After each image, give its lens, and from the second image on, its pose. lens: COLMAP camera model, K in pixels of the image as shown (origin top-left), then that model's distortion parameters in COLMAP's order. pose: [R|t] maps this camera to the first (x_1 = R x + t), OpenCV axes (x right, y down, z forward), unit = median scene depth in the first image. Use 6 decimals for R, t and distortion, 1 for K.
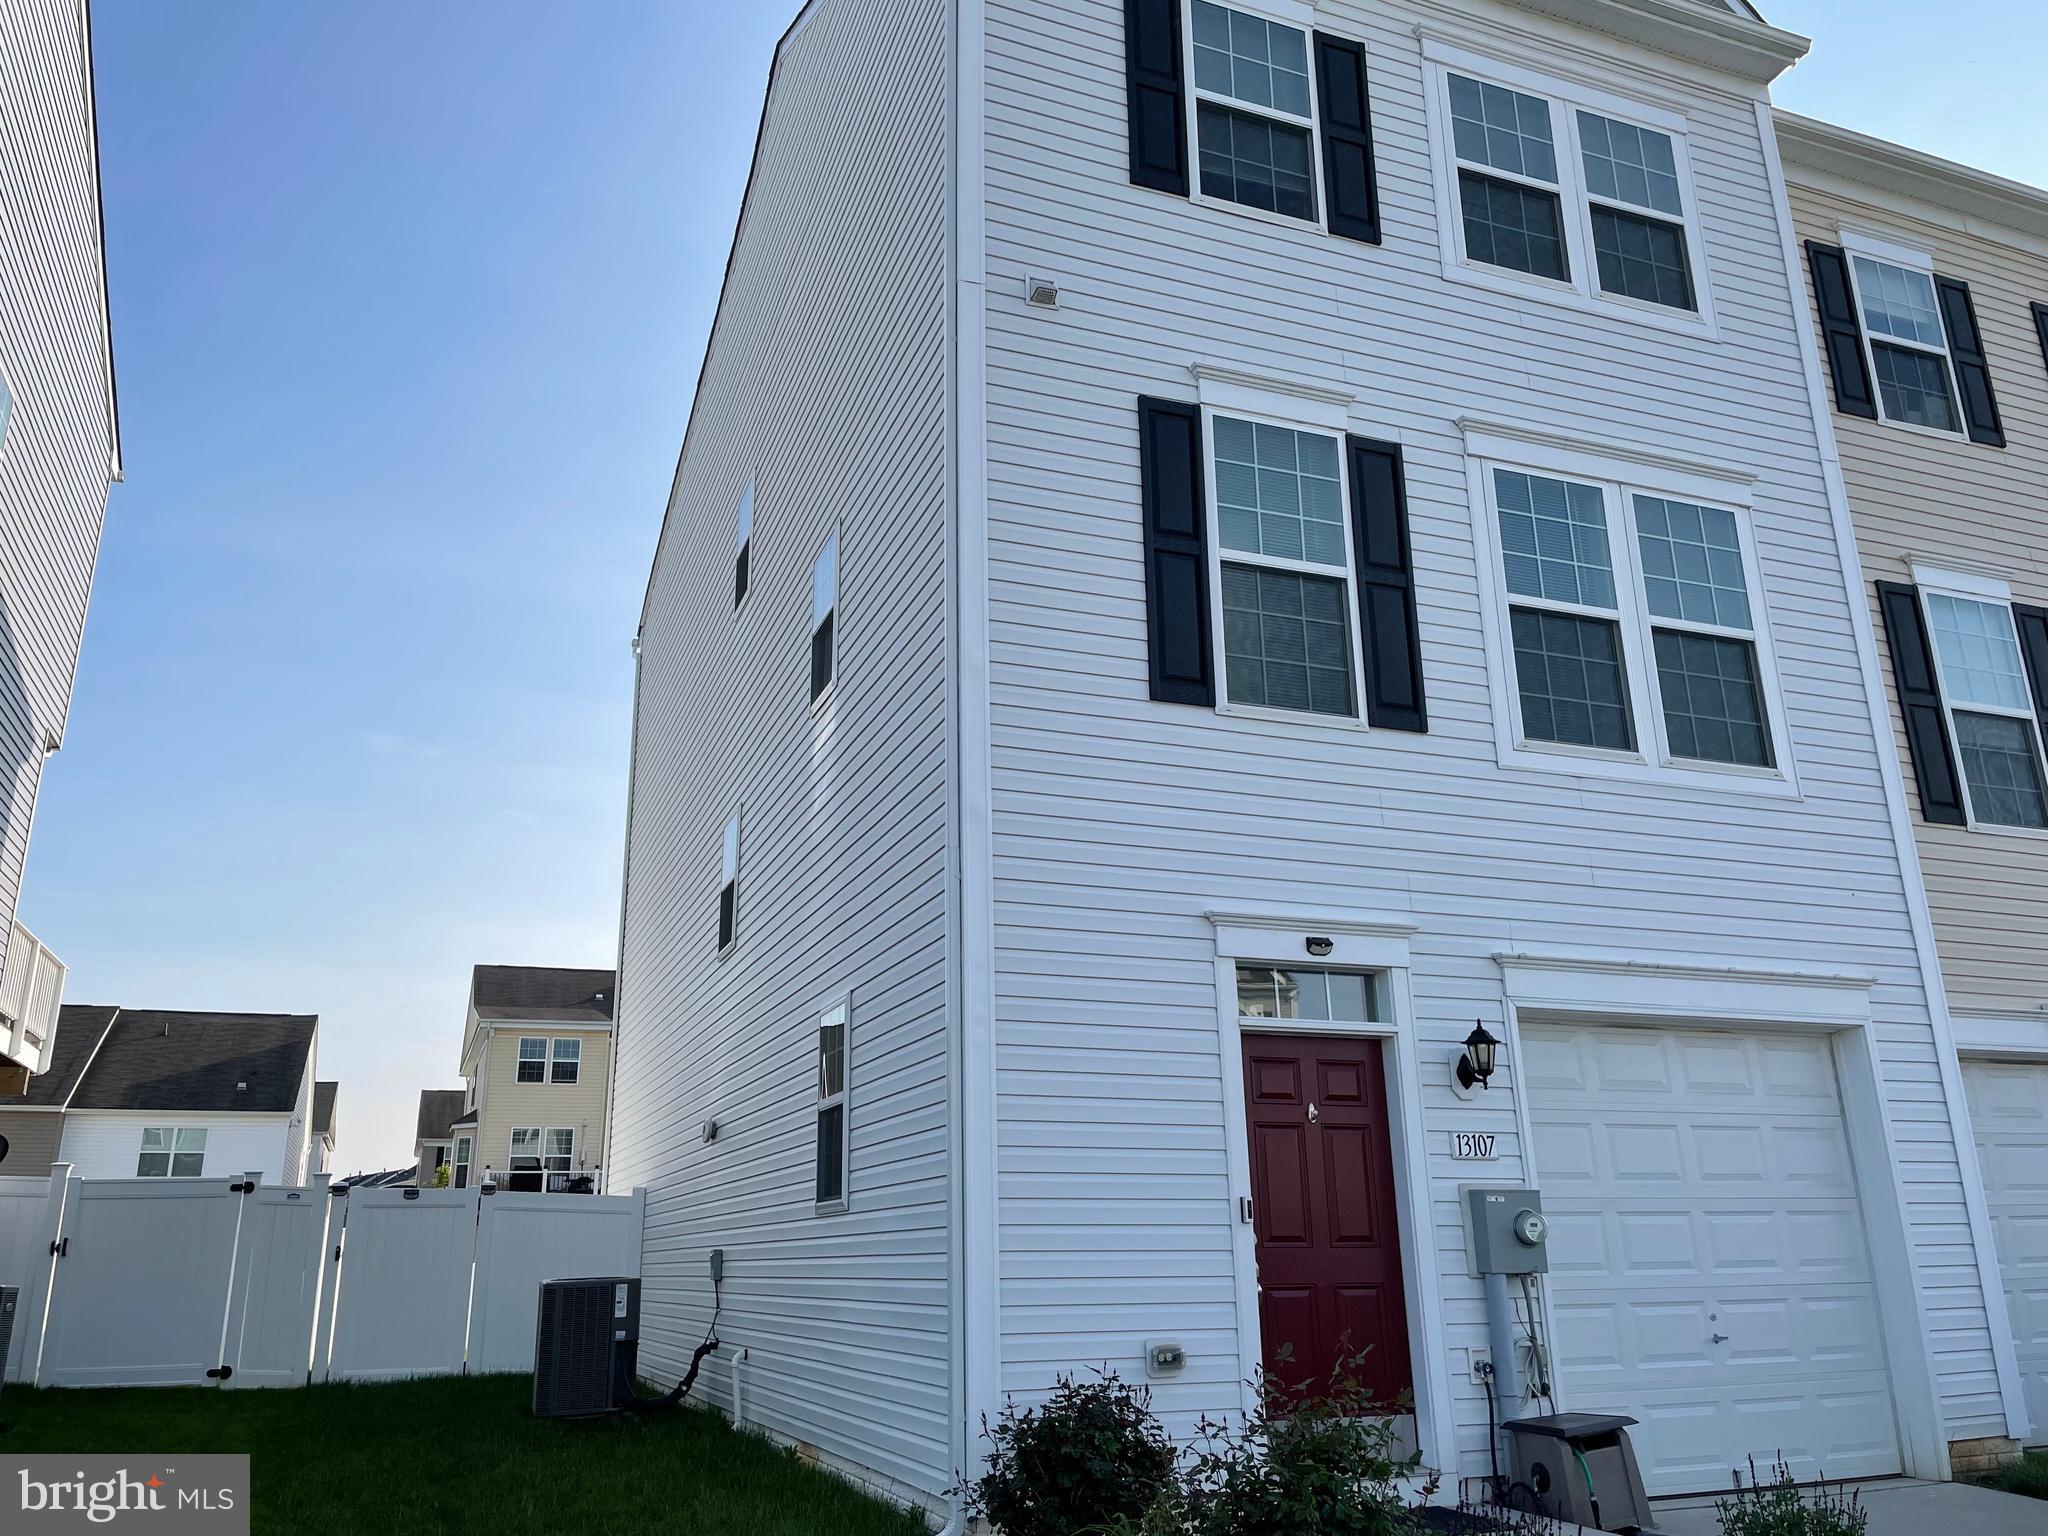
lens RADIAL K [[1546.7, 0, 1012.5], [0, 1546.7, 754.4], [0, 0, 1]] dist [0.093081, -0.115031]
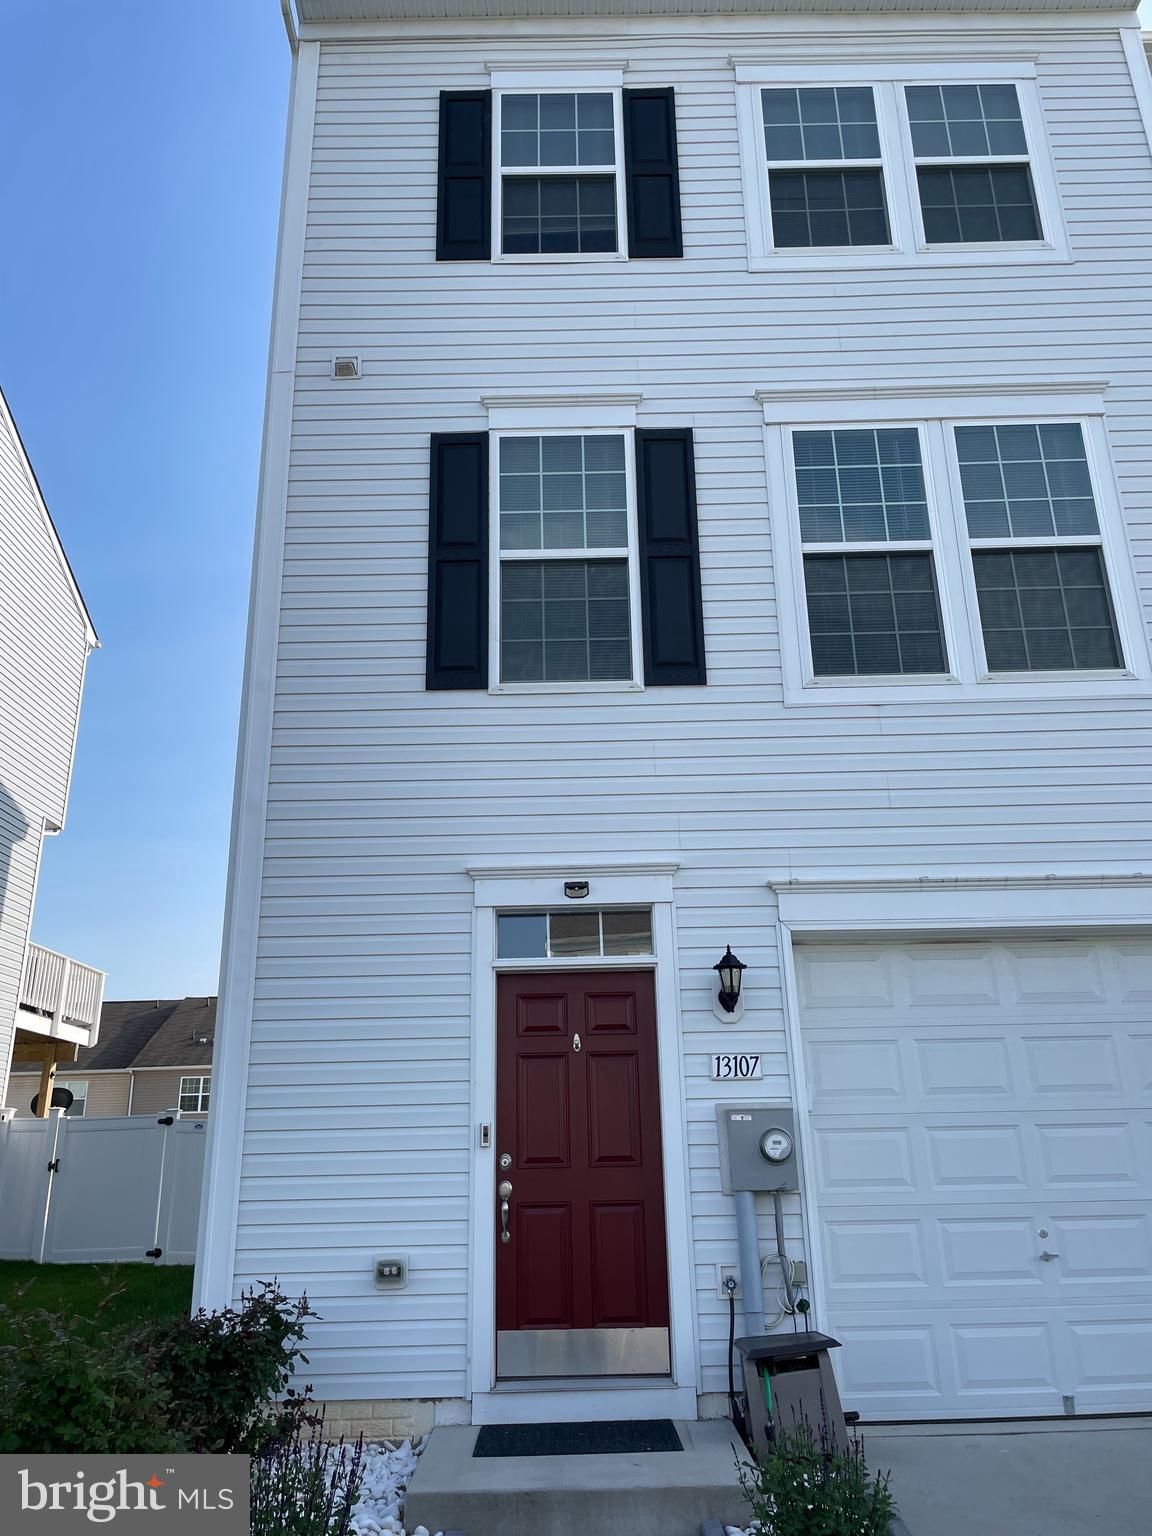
lens RADIAL K [[1160.0, 0, 574.7], [0, 1160.0, 755.2], [0, 0, 1]] dist [0.093081, -0.115031]
pose [[0.932957, -0.125310, -0.337474, 0.448208], [0.118226, 0.992117, -0.041551, 0.058082], [0.340020, -0.001133, 0.940417, 0.209412]]
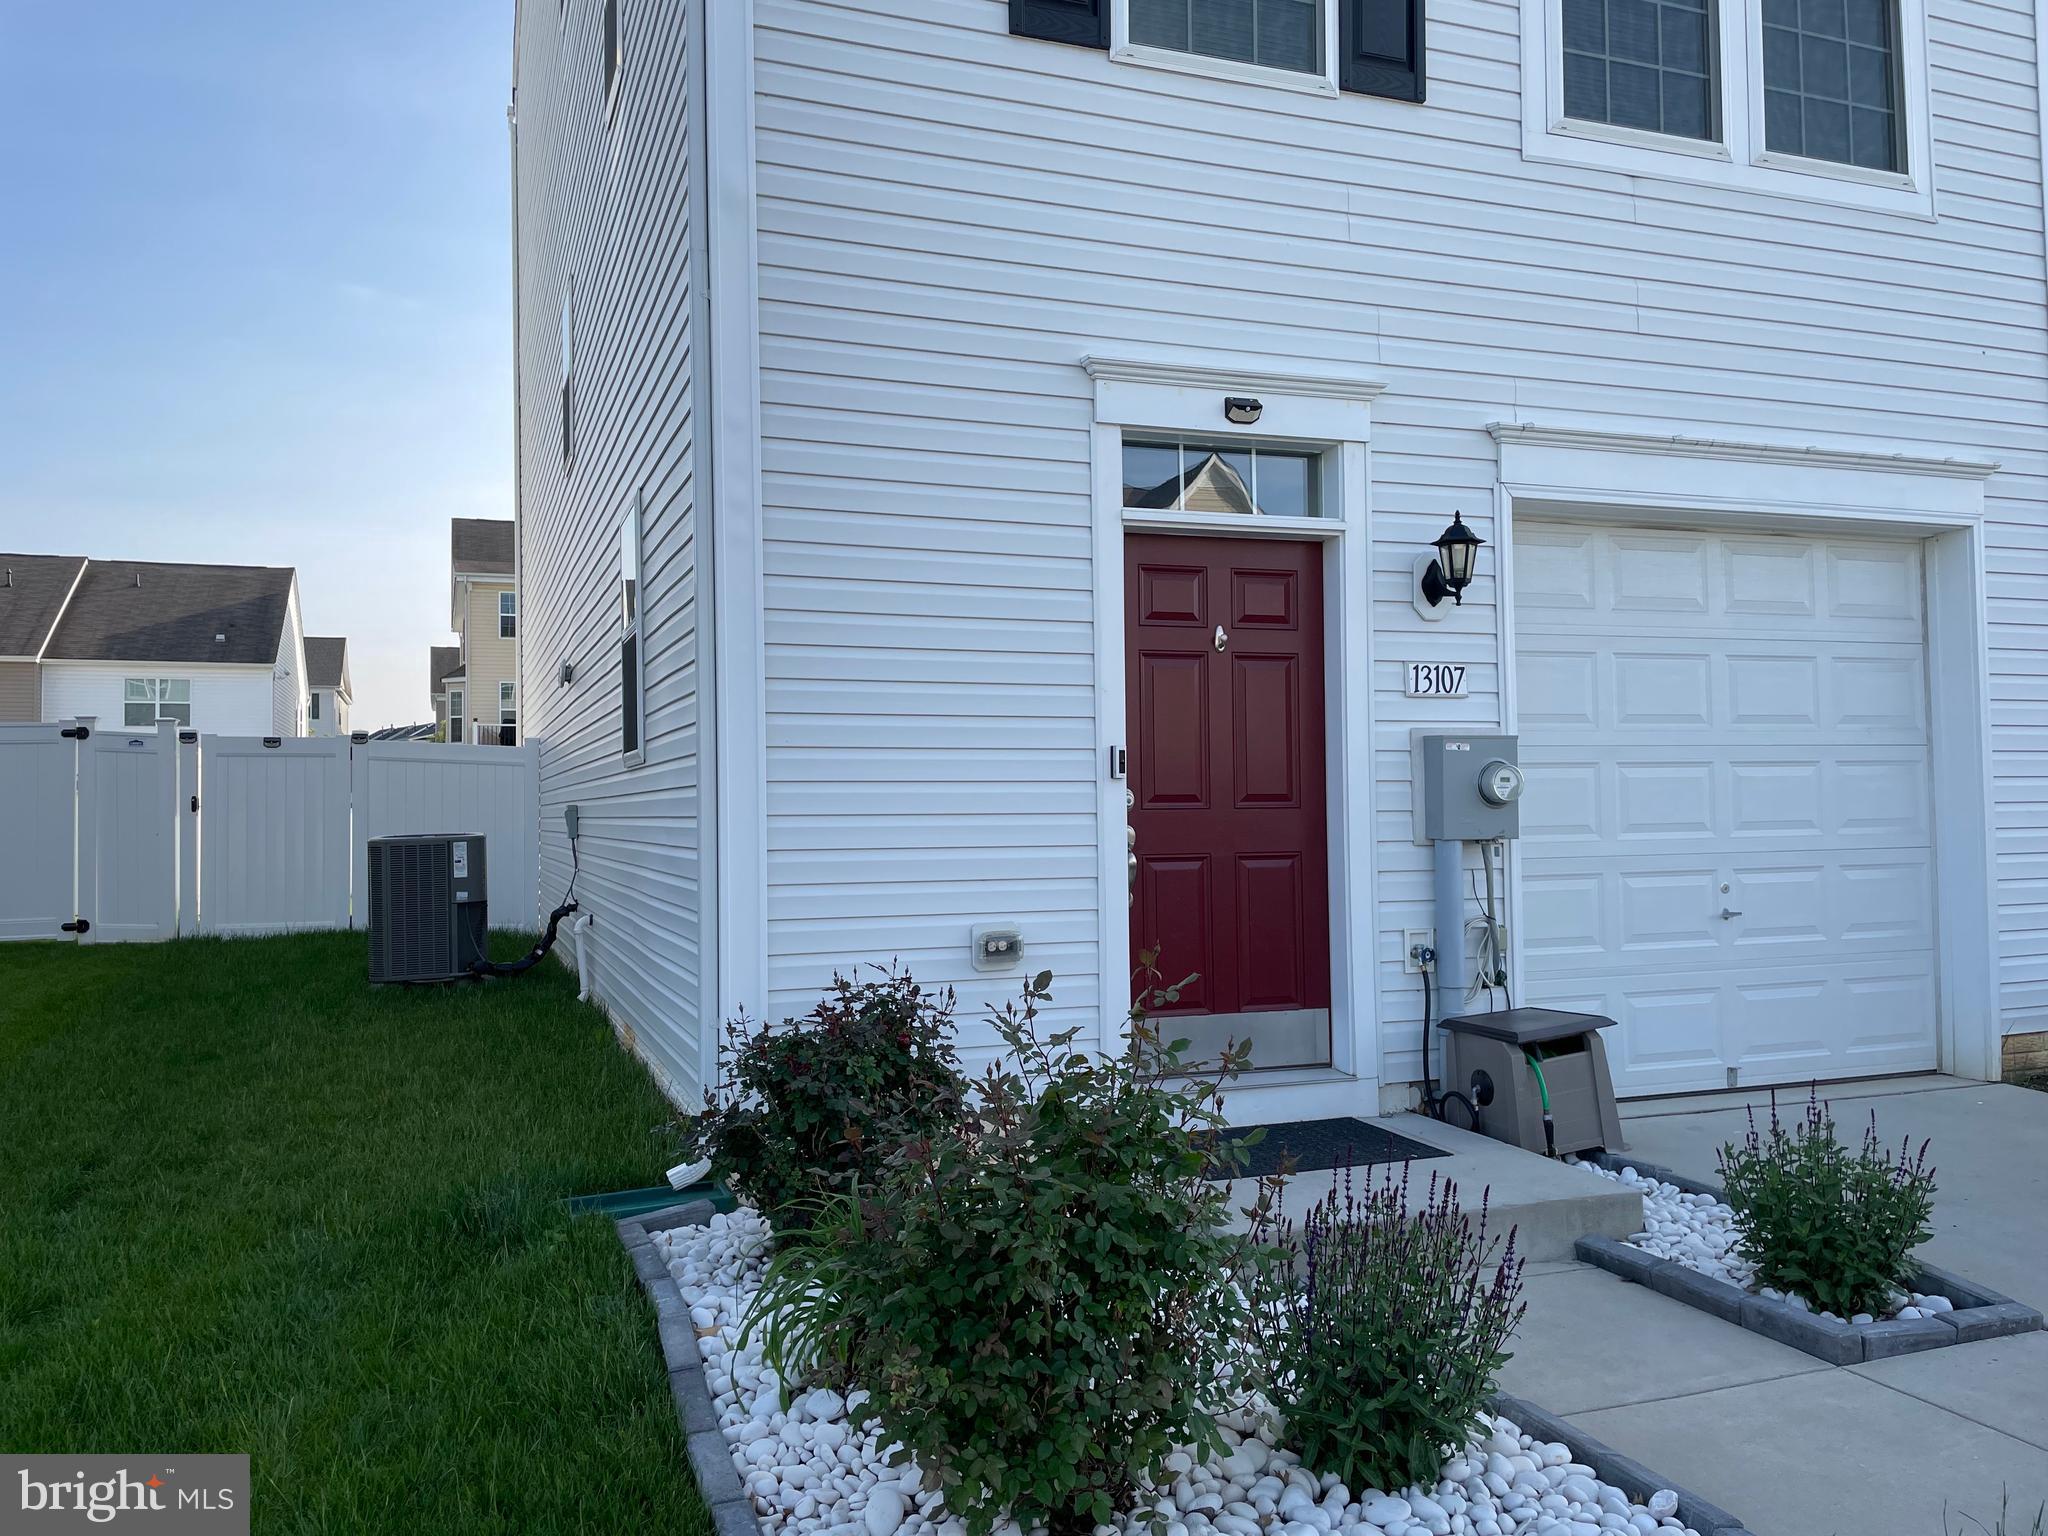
lens RADIAL K [[1546.7, 0, 1010.9], [0, 1546.7, 753.3], [0, 0, 1]] dist [0.093081, -0.115031]
pose [[0.999909, 0.002340, -0.013266, 0.093041], [0.001371, 0.961993, 0.273071, 0.073490], [0.013400, -0.273065, 0.961902, 0.247617]]
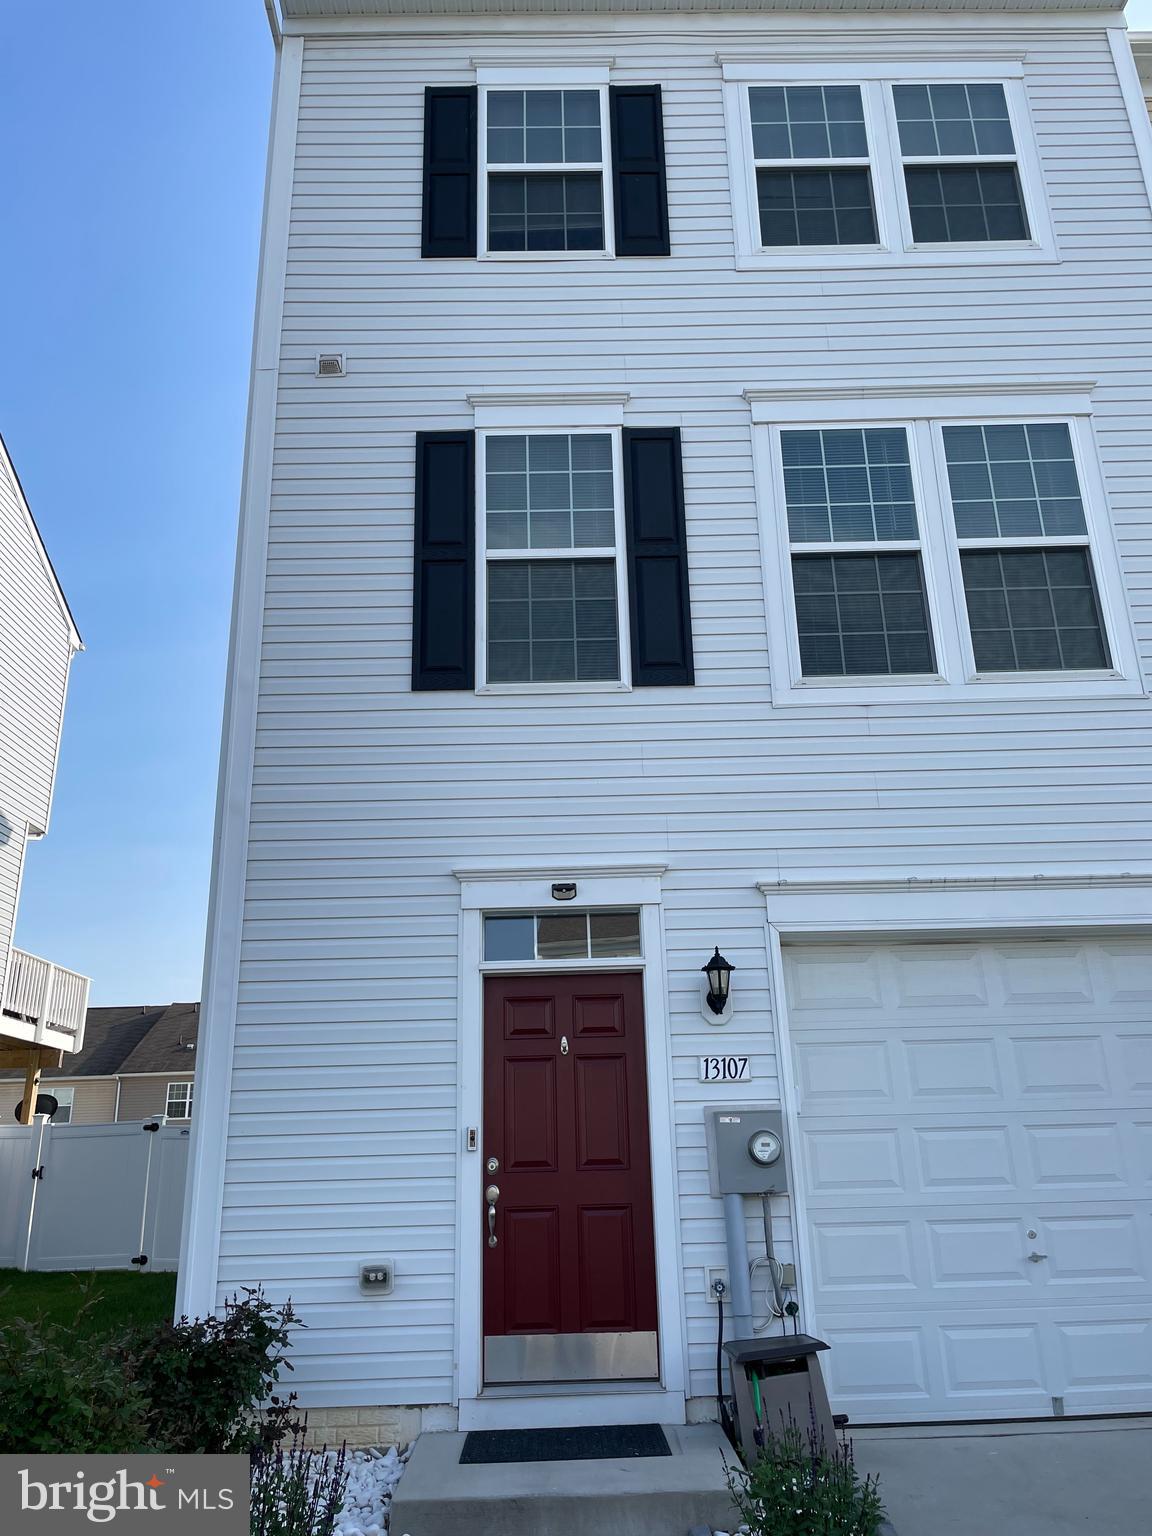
lens RADIAL K [[1160.0, 0, 578.1], [0, 1160.0, 761.8], [0, 0, 1]] dist [0.093081, -0.115031]
pose [[0.936909, -0.126065, -0.326050, 0.447031], [0.120168, 0.992016, -0.038250, 0.060318], [0.328269, -0.003344, 0.944578, 0.215153]]
